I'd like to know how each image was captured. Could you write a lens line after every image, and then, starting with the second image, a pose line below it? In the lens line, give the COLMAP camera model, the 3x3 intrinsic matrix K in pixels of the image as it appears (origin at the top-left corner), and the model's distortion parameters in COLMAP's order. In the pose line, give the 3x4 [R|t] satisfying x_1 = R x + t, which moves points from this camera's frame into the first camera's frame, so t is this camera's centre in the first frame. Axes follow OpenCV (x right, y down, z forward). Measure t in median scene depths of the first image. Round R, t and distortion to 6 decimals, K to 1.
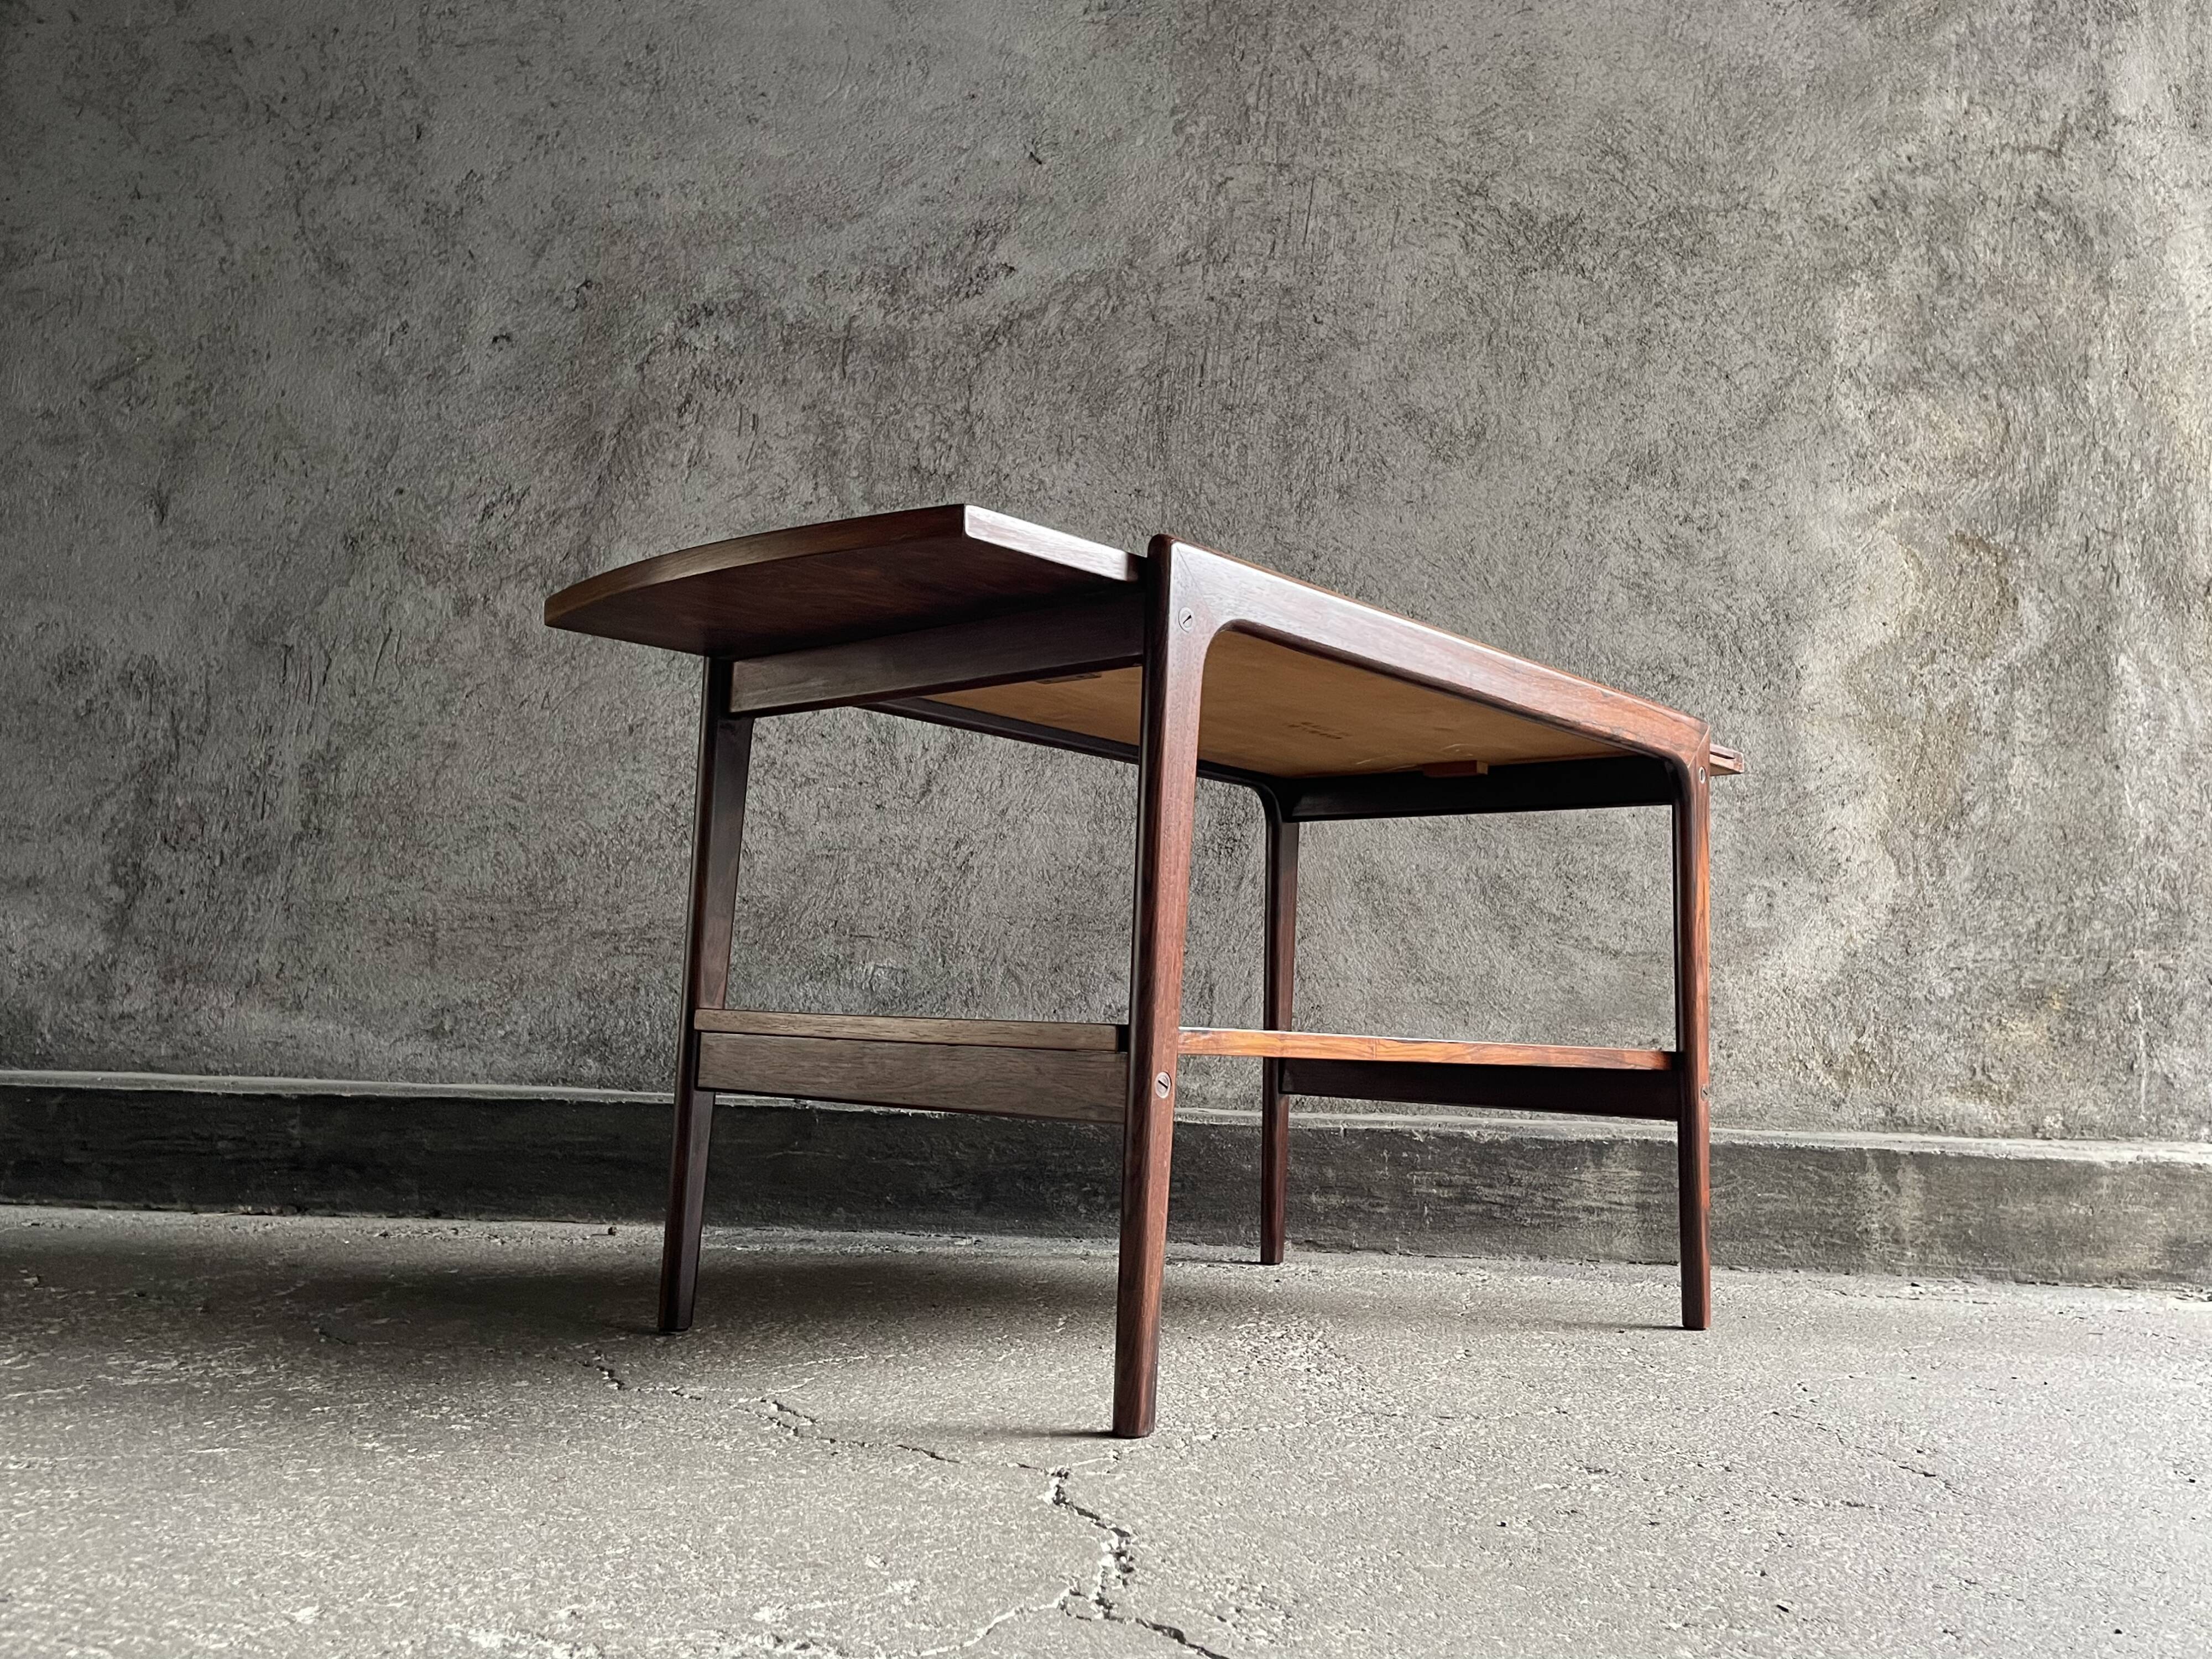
lens RADIAL K [[1839.7, 0, 1127.5], [0, 1839.7, 809.0], [0, 0, 1]] dist [0.093513, -0.132920]
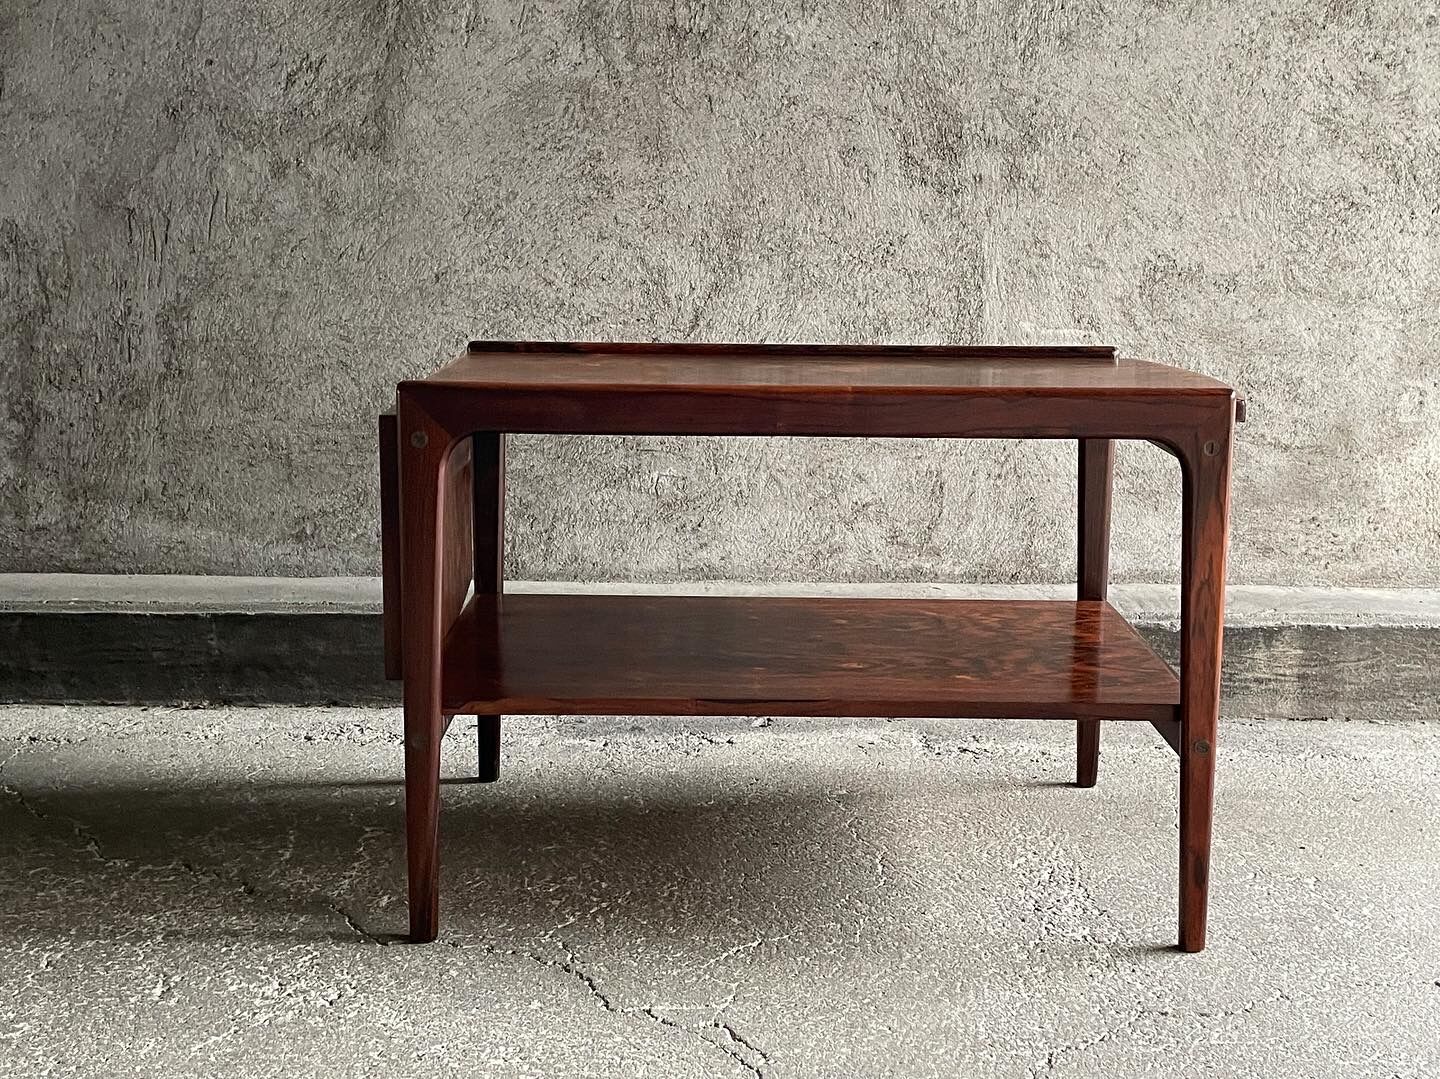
lens RADIAL K [[1707.3, 0, 727.5], [0, 1707.3, 502.6], [0, 0, 1]] dist [0.115673, -0.208060]
pose [[0.999597, -0.027059, -0.008540, -0.082769], [0.028373, 0.956550, 0.290183, -0.214502], [0.000317, -0.290309, 0.956933, -0.061830]]
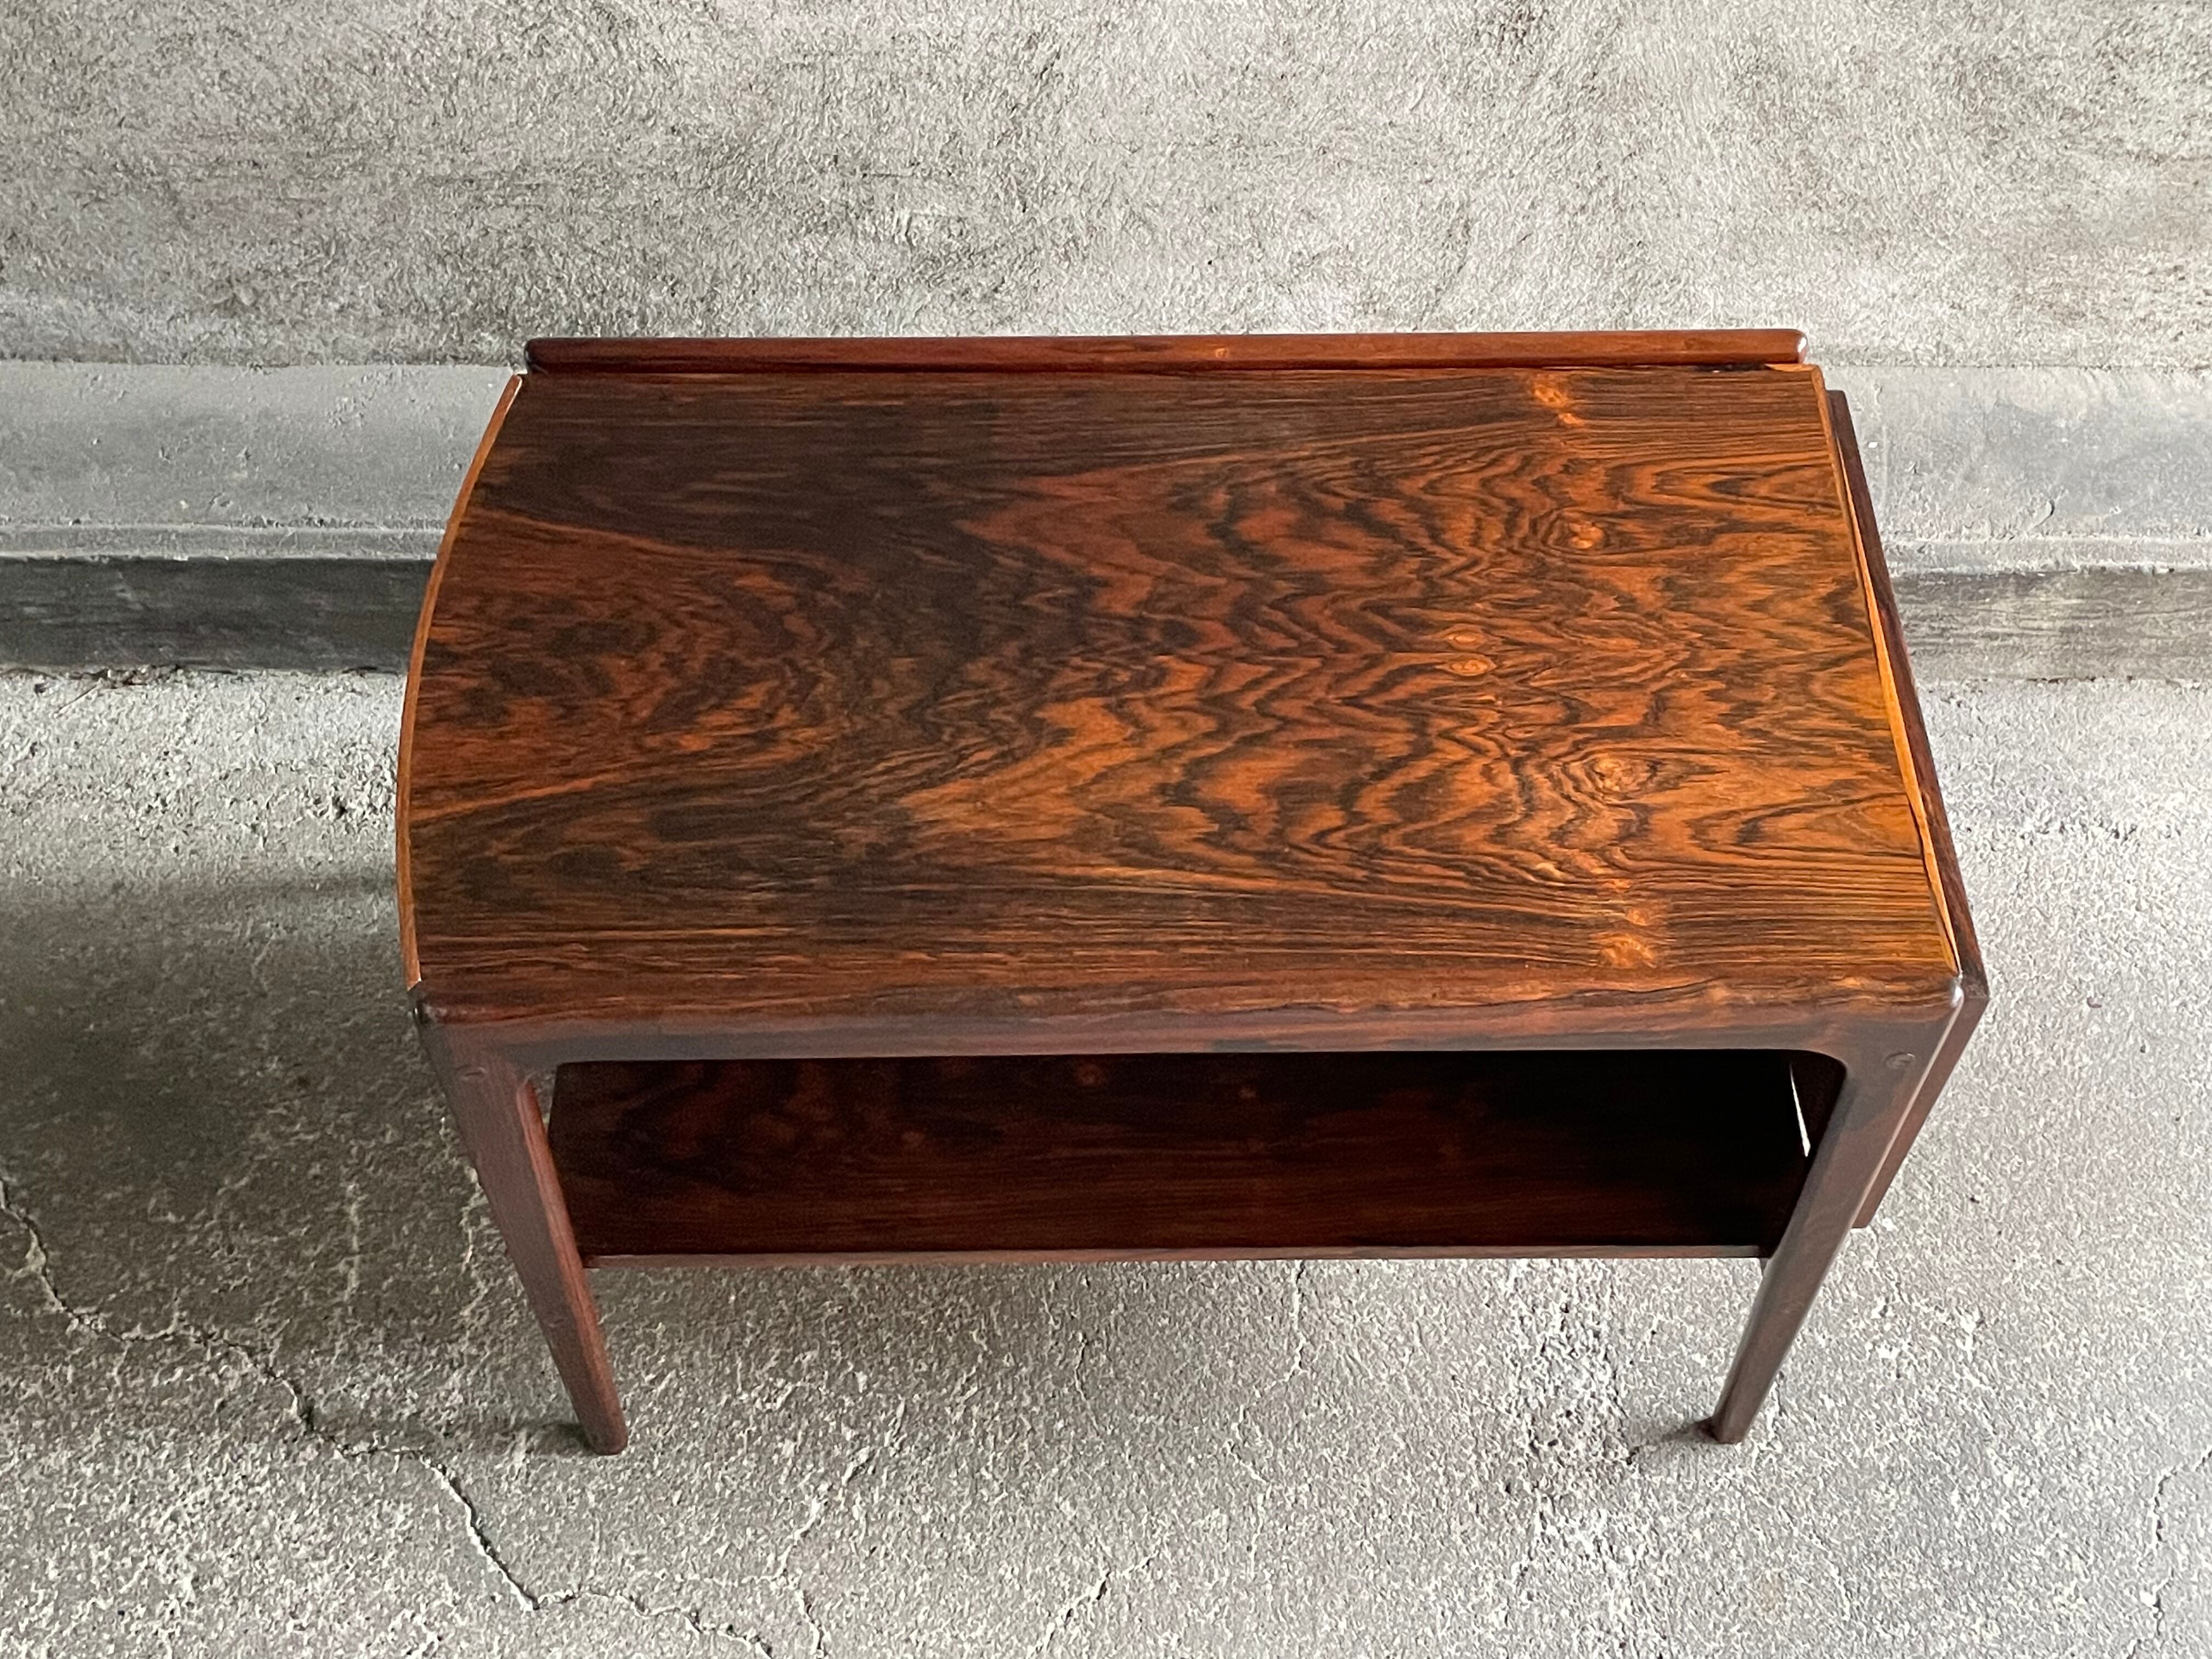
lens RADIAL K [[2622.5, 0, 1134.2], [0, 2622.5, 822.9], [0, 0, 1]] dist [0.094618, -0.142570]
pose [[0.999355, -0.028066, -0.022392, -0.049753], [0.033157, 0.482155, 0.875458, -0.565673], [-0.013774, -0.875636, 0.482774, 0.402953]]
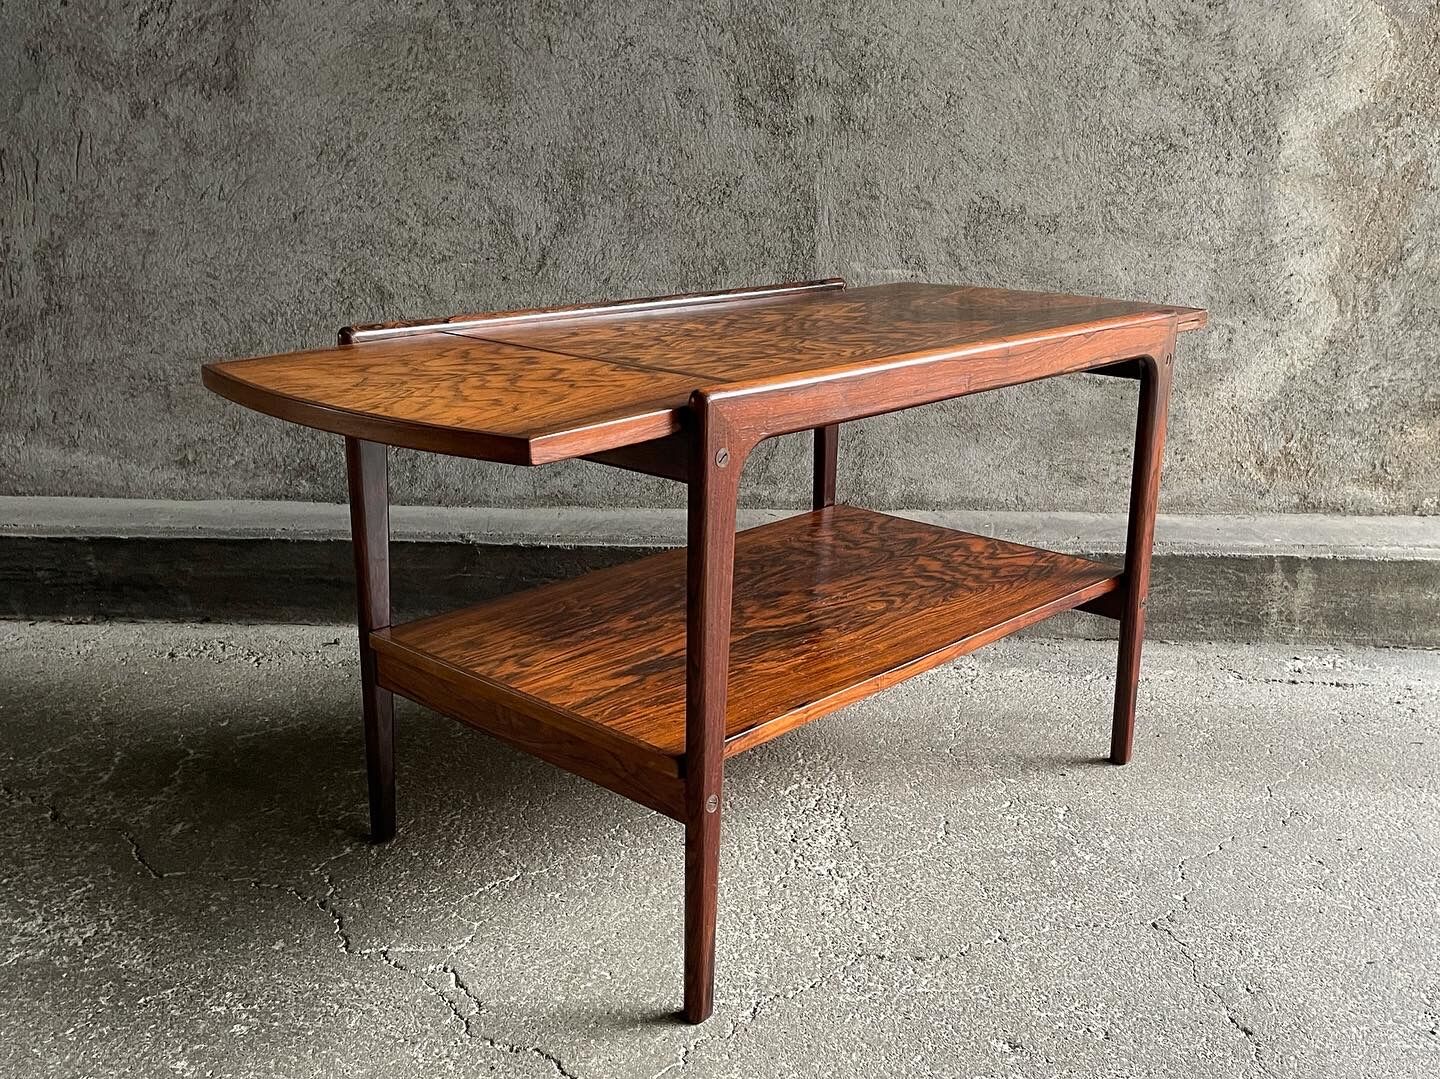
lens RADIAL K [[1427.8, 0, 703.6], [0, 1427.8, 574.8], [0, 0, 1]] dist [0.090481, -0.120107]
pose [[0.999263, -0.020592, -0.032401, 0.023875], [0.031995, 0.913129, 0.406414, -0.204585], [0.021217, -0.407151, 0.913115, 0.051776]]
